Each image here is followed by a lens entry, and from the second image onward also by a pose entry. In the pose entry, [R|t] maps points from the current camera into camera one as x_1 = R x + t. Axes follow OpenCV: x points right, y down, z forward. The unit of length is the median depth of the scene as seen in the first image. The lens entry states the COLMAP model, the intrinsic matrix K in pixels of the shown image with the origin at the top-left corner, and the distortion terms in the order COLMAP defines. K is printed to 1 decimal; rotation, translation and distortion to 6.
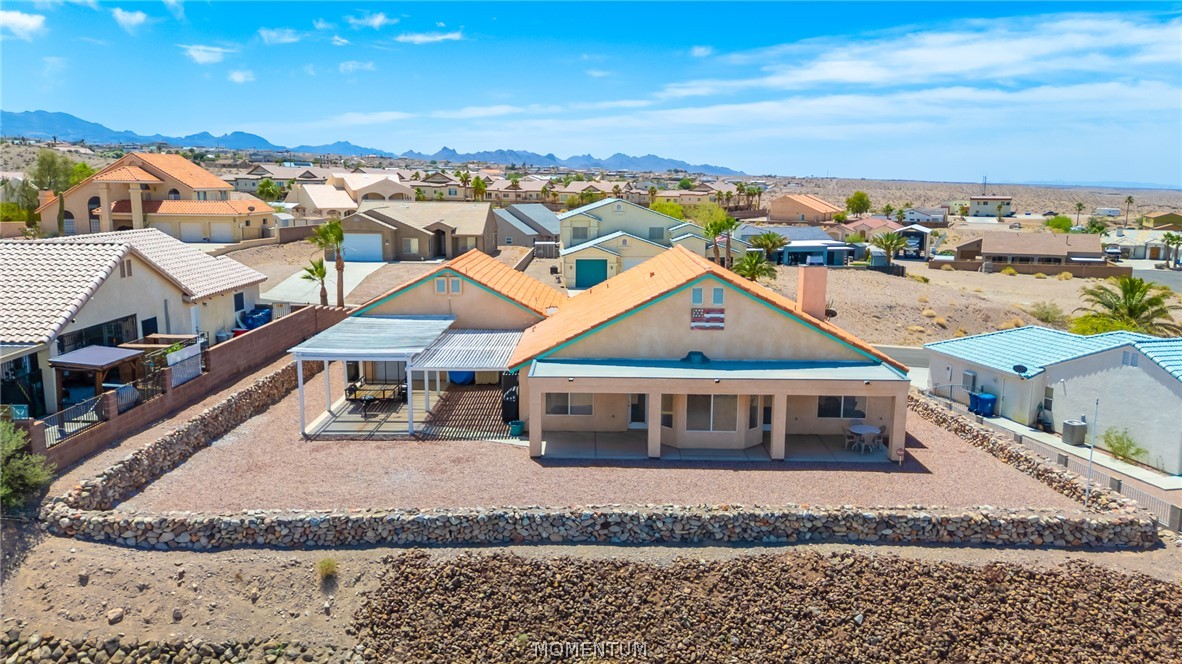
lens RADIAL K [[877.5, 0, 587.8], [0, 877.5, 345.4], [0, 0, 1]] dist [0.080390, -0.078476]
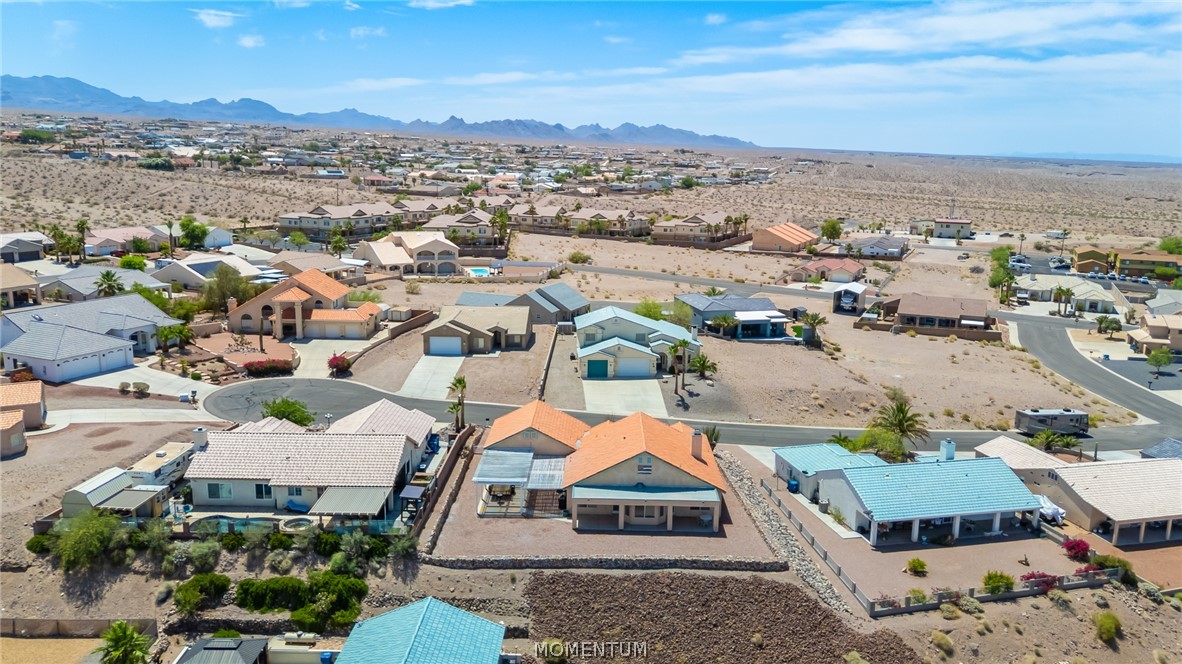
lens RADIAL K [[892.7, 0, 591.0], [0, 892.7, 332.0], [0, 0, 1]] dist [0.096497, -0.104601]
pose [[0.999946, 0.009851, -0.003200, -0.010589], [-0.009770, 0.999658, 0.024262, -0.581671], [0.003438, -0.024230, 0.999701, -1.819026]]
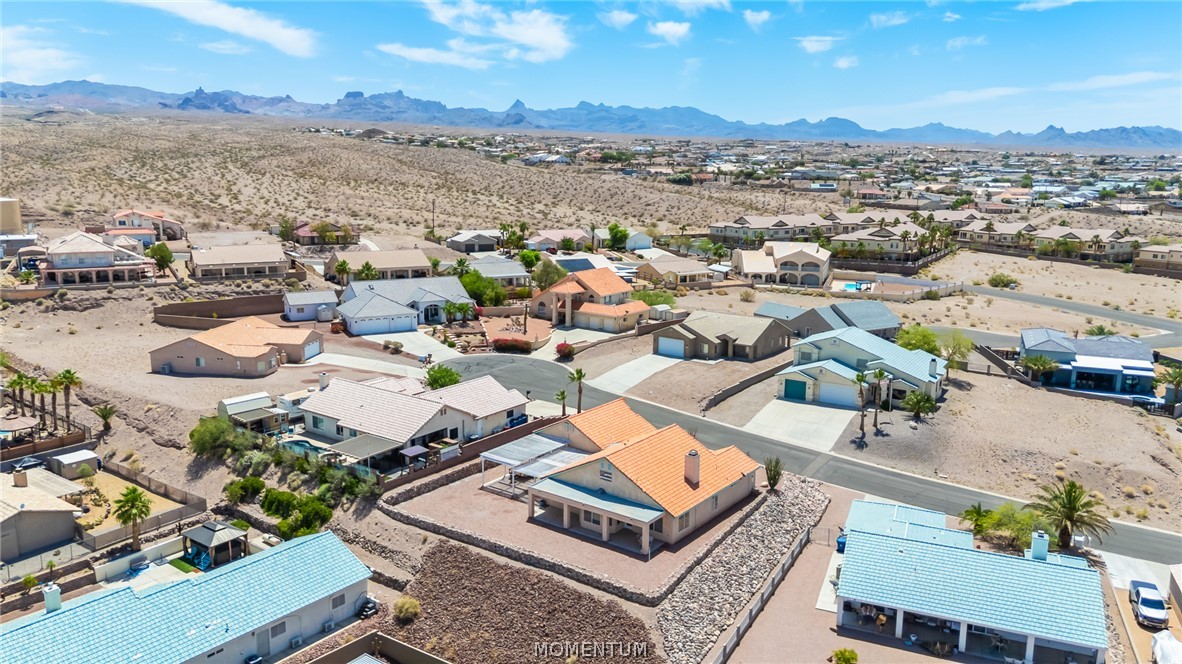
lens RADIAL K [[877.5, 0, 587.8], [0, 877.5, 345.4], [0, 0, 1]] dist [0.080390, -0.078476]
pose [[0.800674, 0.124621, -0.585996, 1.802519], [-0.108350, 0.992118, 0.062947, -0.655764], [0.589221, 0.013093, 0.807865, -1.198757]]
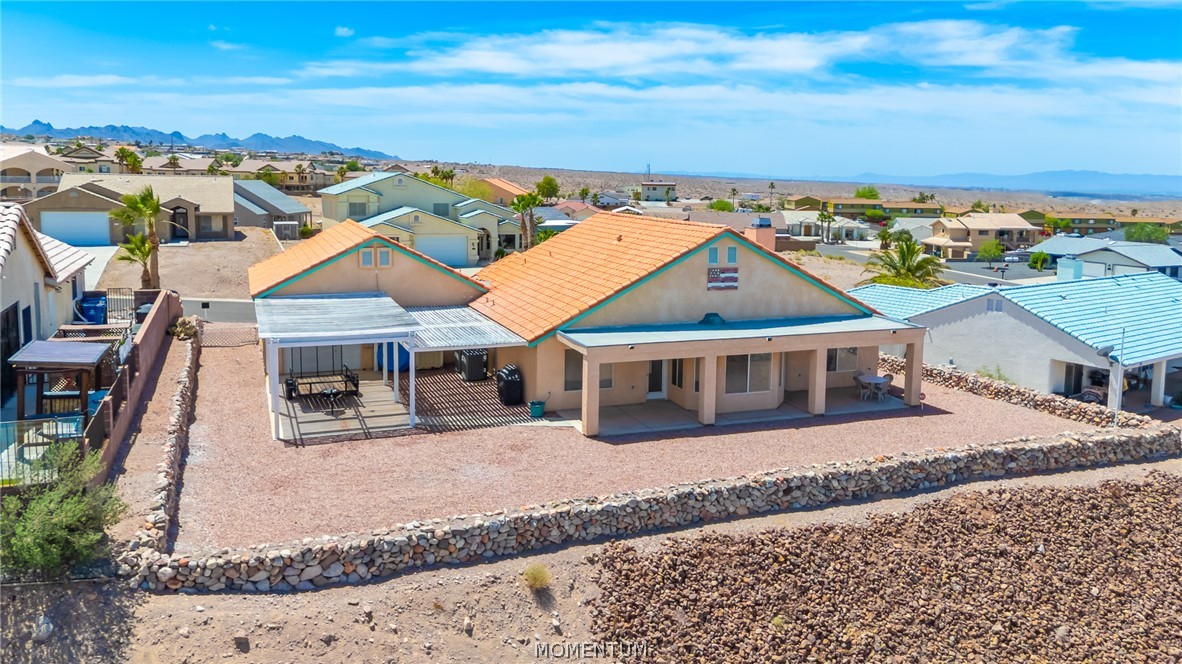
lens RADIAL K [[908.2, 0, 589.0], [0, 908.2, 295.9], [0, 0, 1]] dist [0.071651, -0.068774]
pose [[0.928499, -0.041695, 0.368987, -0.459420], [0.057650, 0.997814, -0.032316, 0.016165], [-0.366833, 0.051278, 0.928873, 0.150461]]
